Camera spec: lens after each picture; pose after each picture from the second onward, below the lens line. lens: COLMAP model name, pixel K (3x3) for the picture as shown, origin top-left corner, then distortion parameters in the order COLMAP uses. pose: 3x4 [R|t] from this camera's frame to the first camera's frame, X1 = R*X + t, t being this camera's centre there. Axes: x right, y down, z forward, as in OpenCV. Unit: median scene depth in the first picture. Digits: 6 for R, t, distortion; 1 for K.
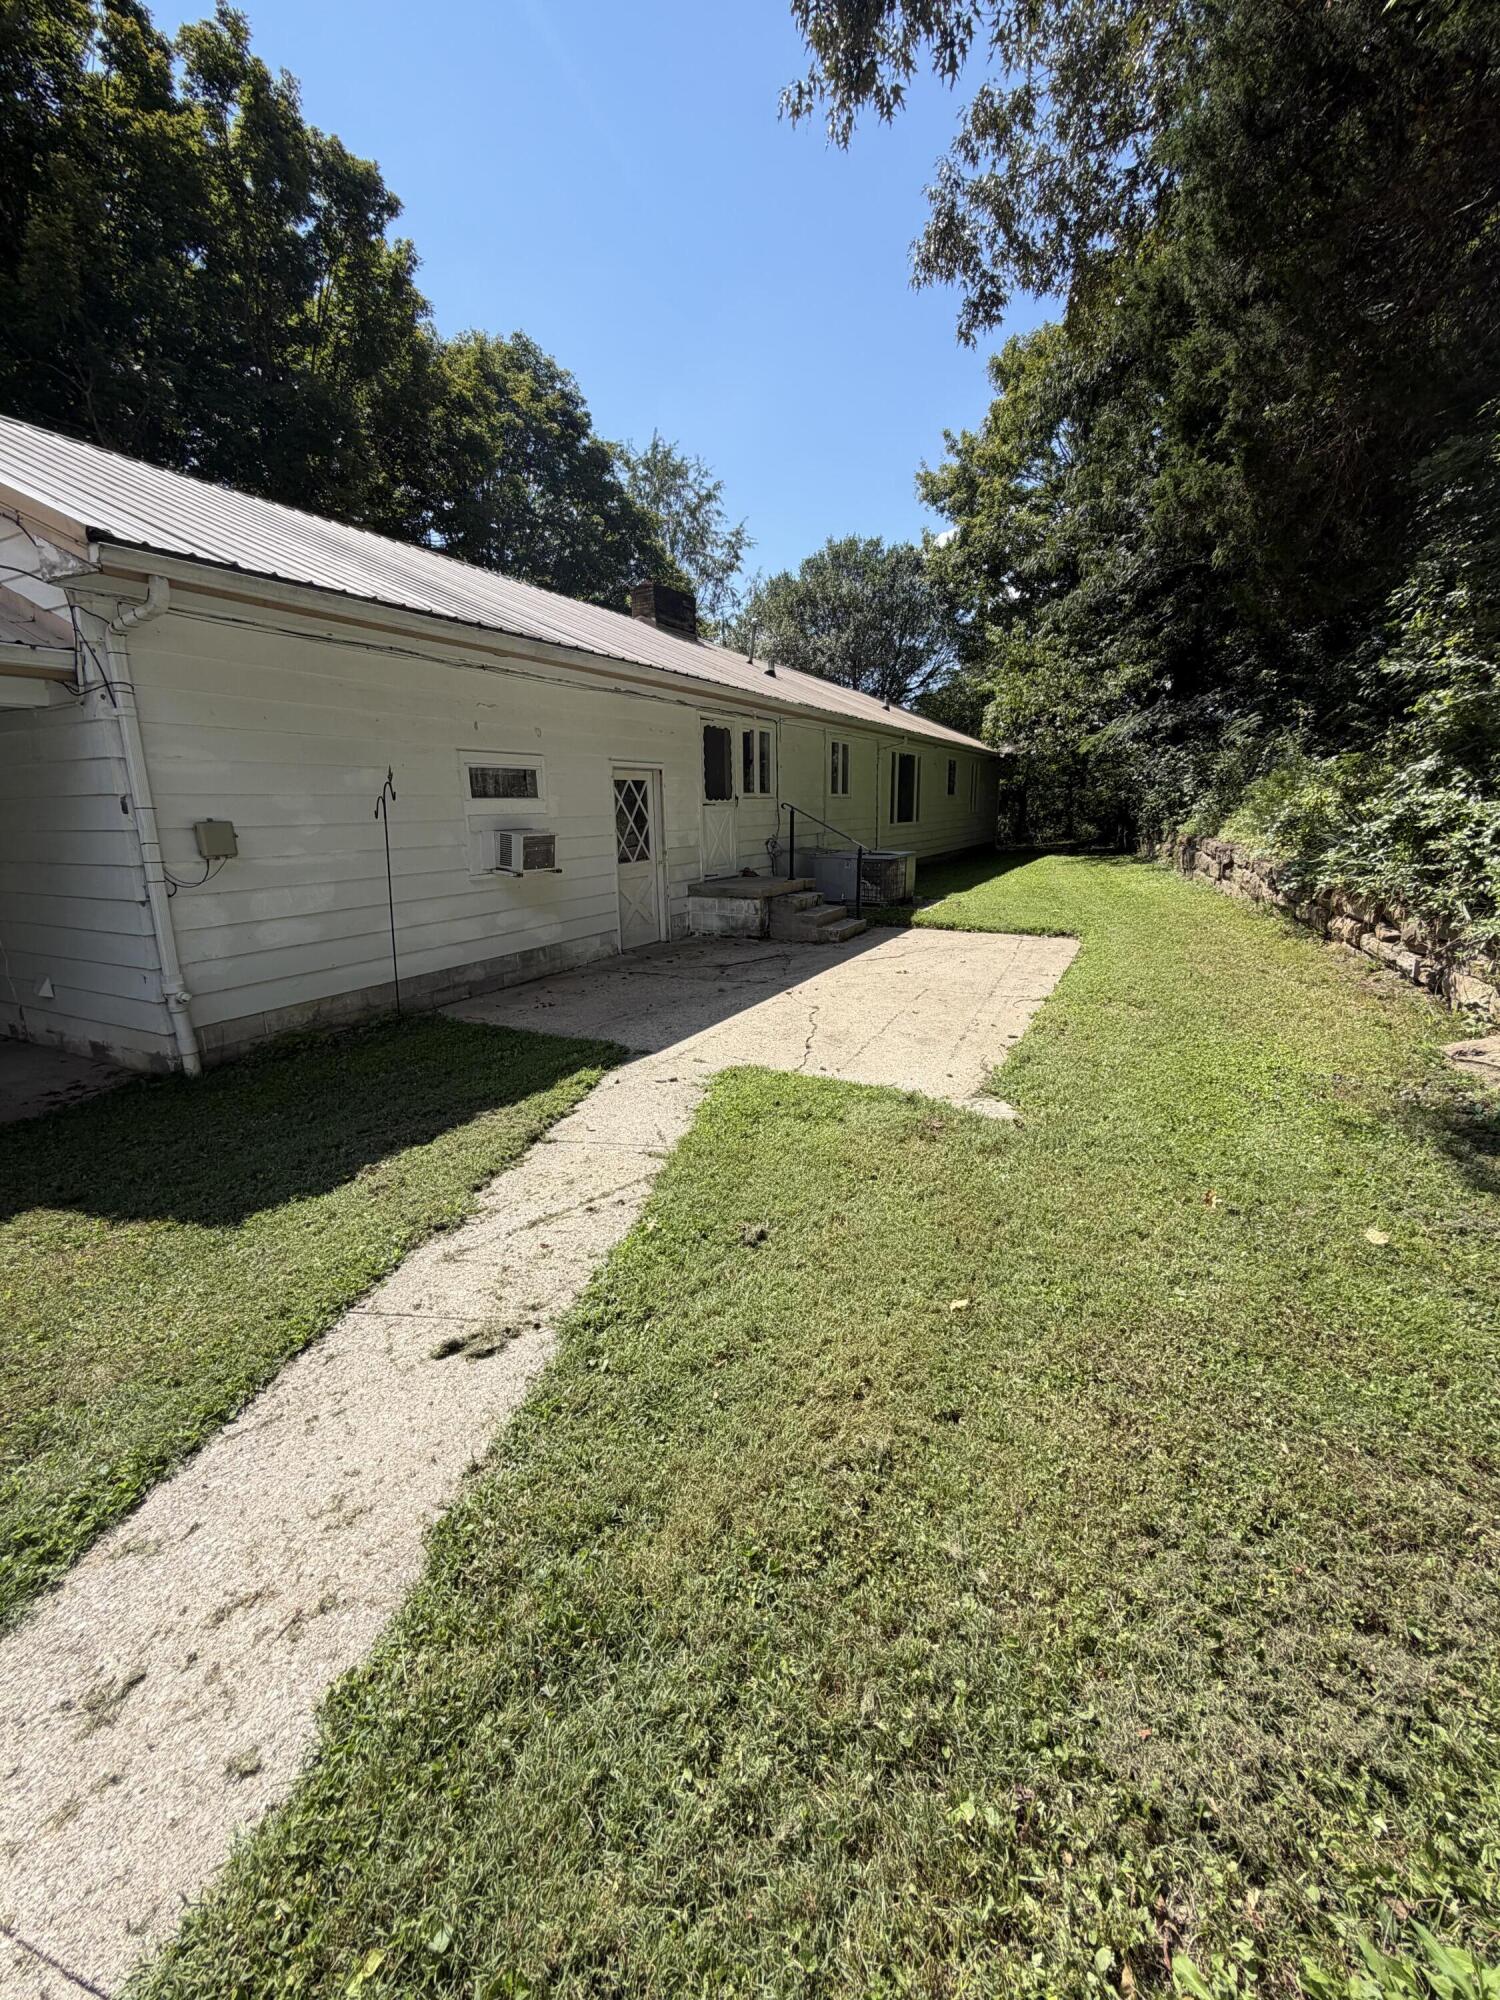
lens RADIAL K [[799.0, 0, 750.0], [0, 799.0, 1000.0], [0, 0, 1]] dist [-0.001008, -0.000295]
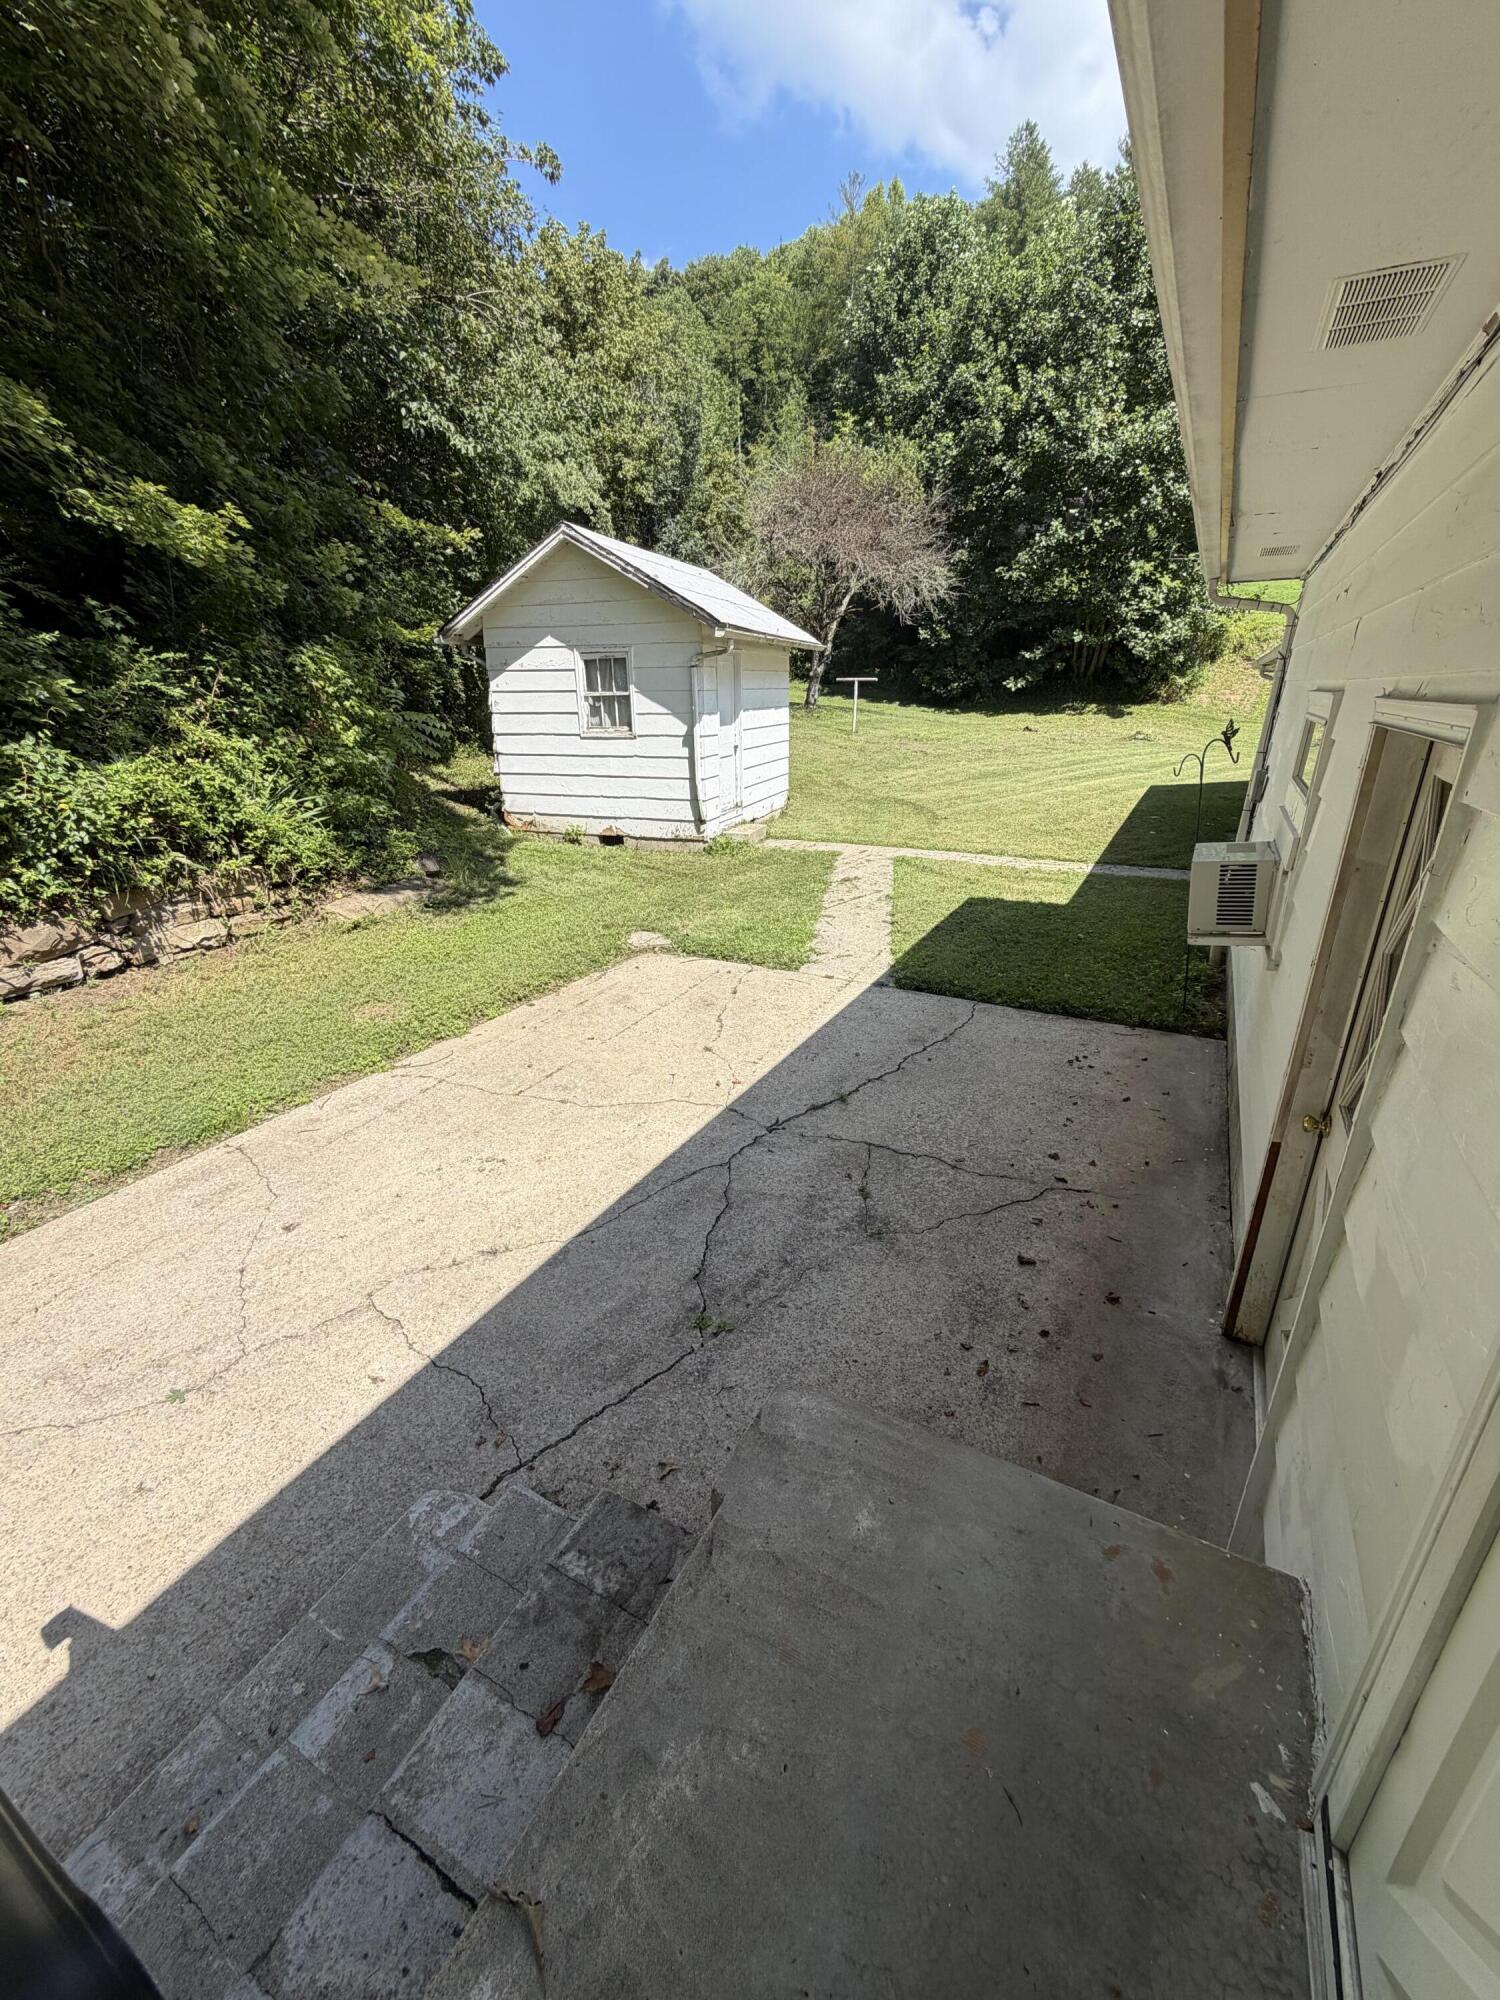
lens RADIAL K [[799.0, 0, 750.0], [0, 799.0, 1000.0], [0, 0, 1]] dist [-0.001008, -0.000295]
pose [[-0.999488, 0.018675, 0.025989, 0.030679], [0.030249, 0.816416, 0.576671, -0.761496], [-0.010448, 0.577162, -0.816563, 2.569334]]
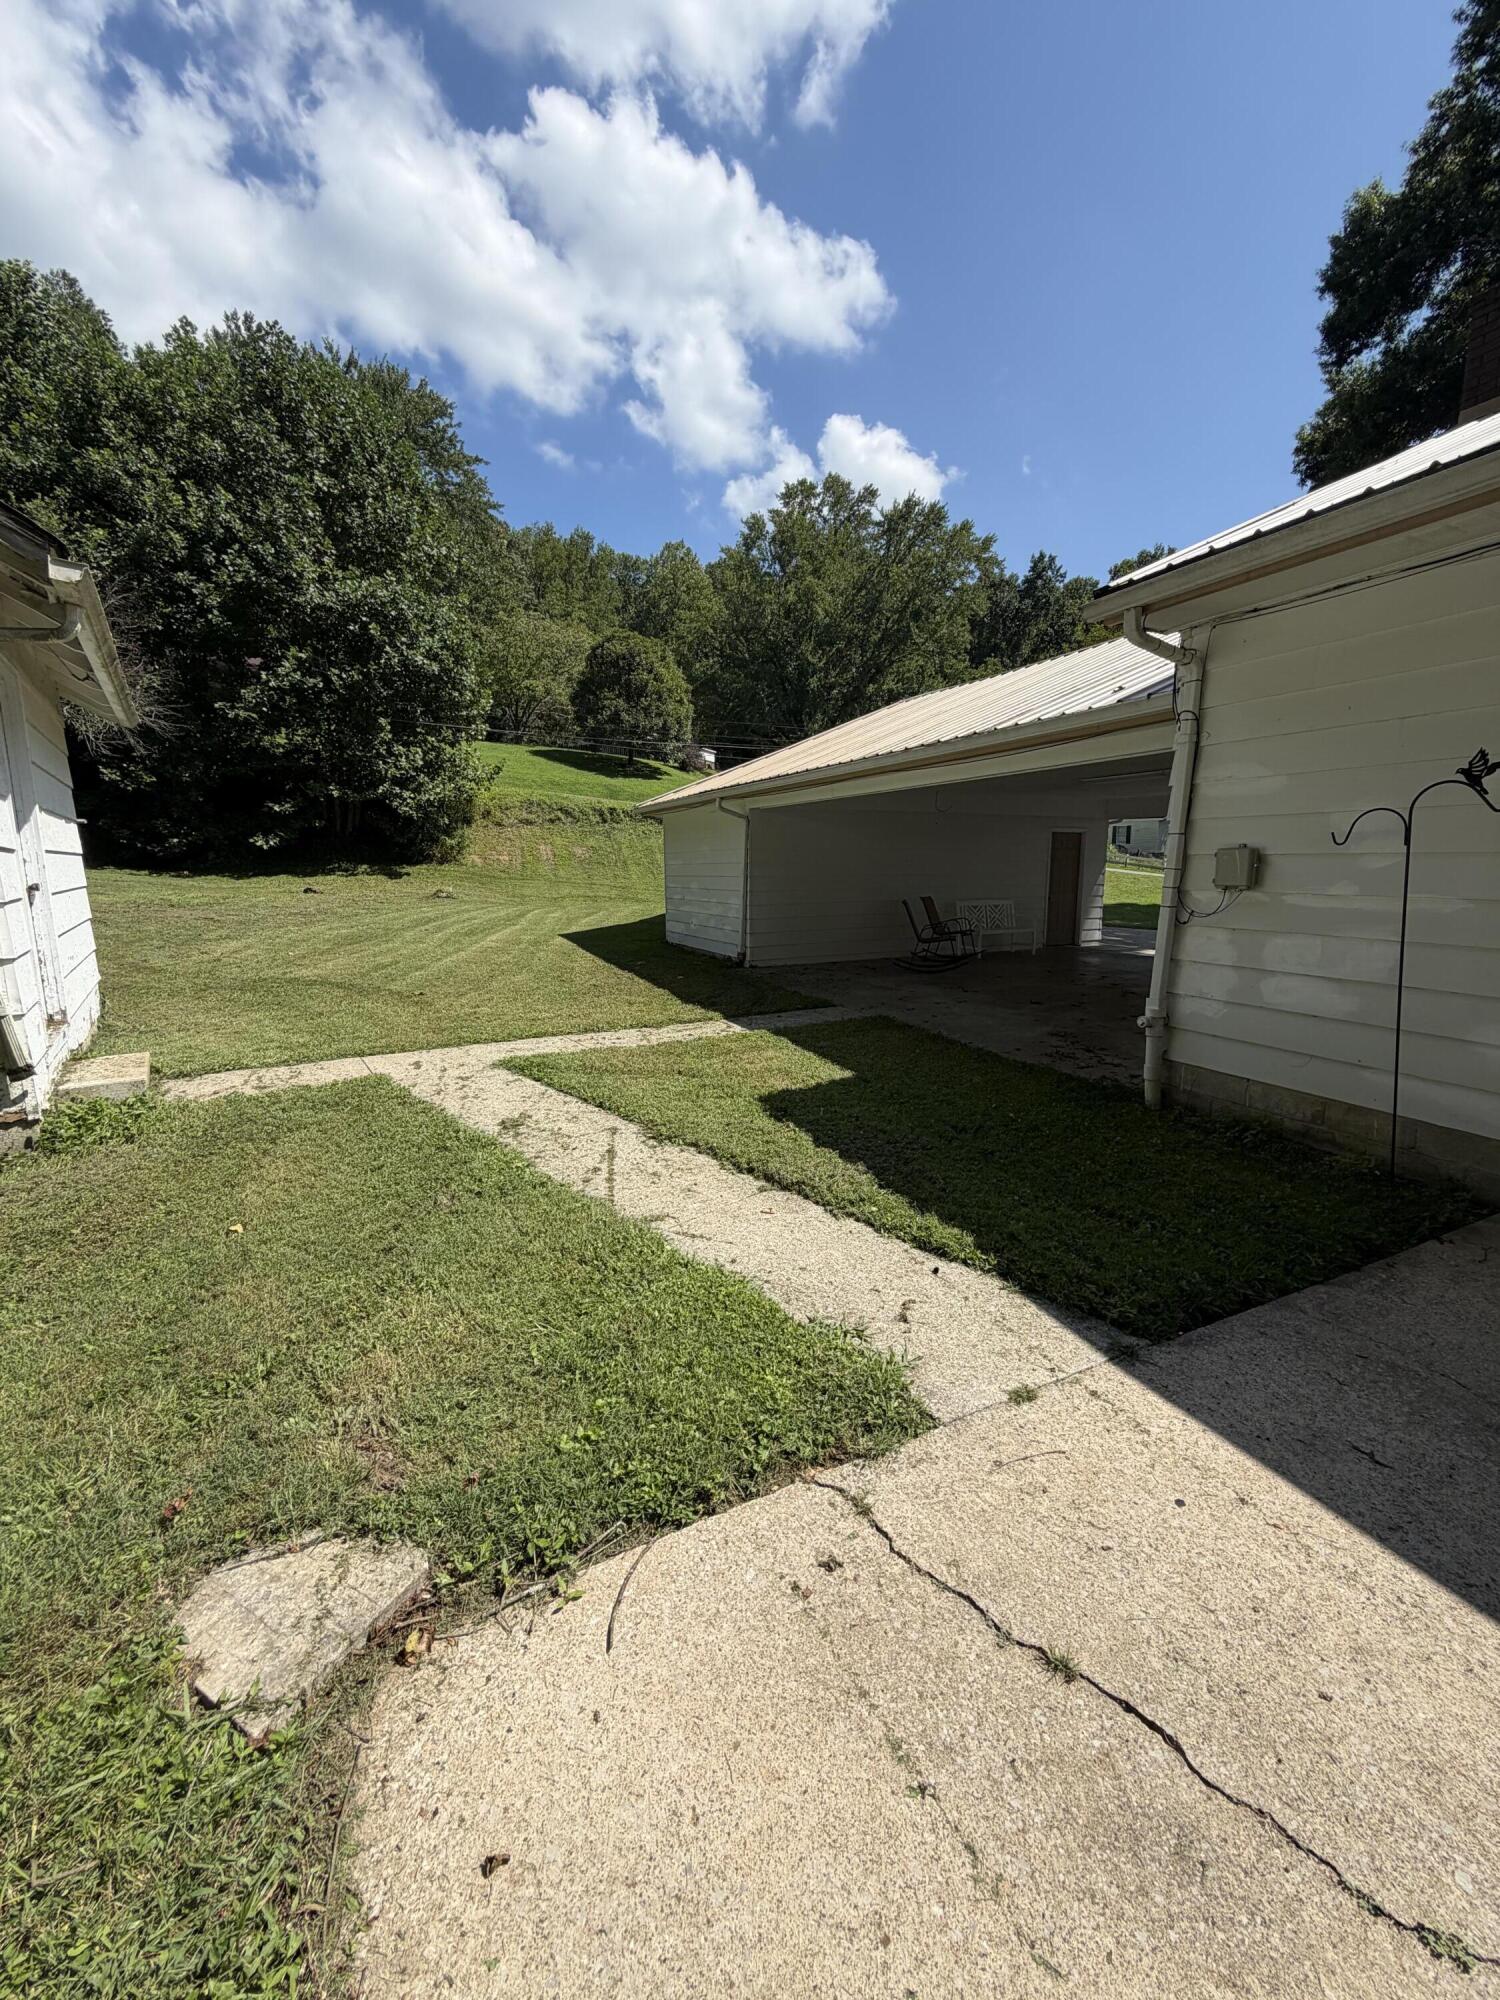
lens RADIAL K [[799.0, 0, 750.0], [0, 799.0, 1000.0], [0, 0, 1]] dist [-0.001008, -0.000295]
pose [[-0.601181, 0.155686, -0.783801, 0.431090], [-0.178471, 0.929905, 0.321596, -0.307282], [0.778929, 0.333223, -0.531256, 1.335382]]
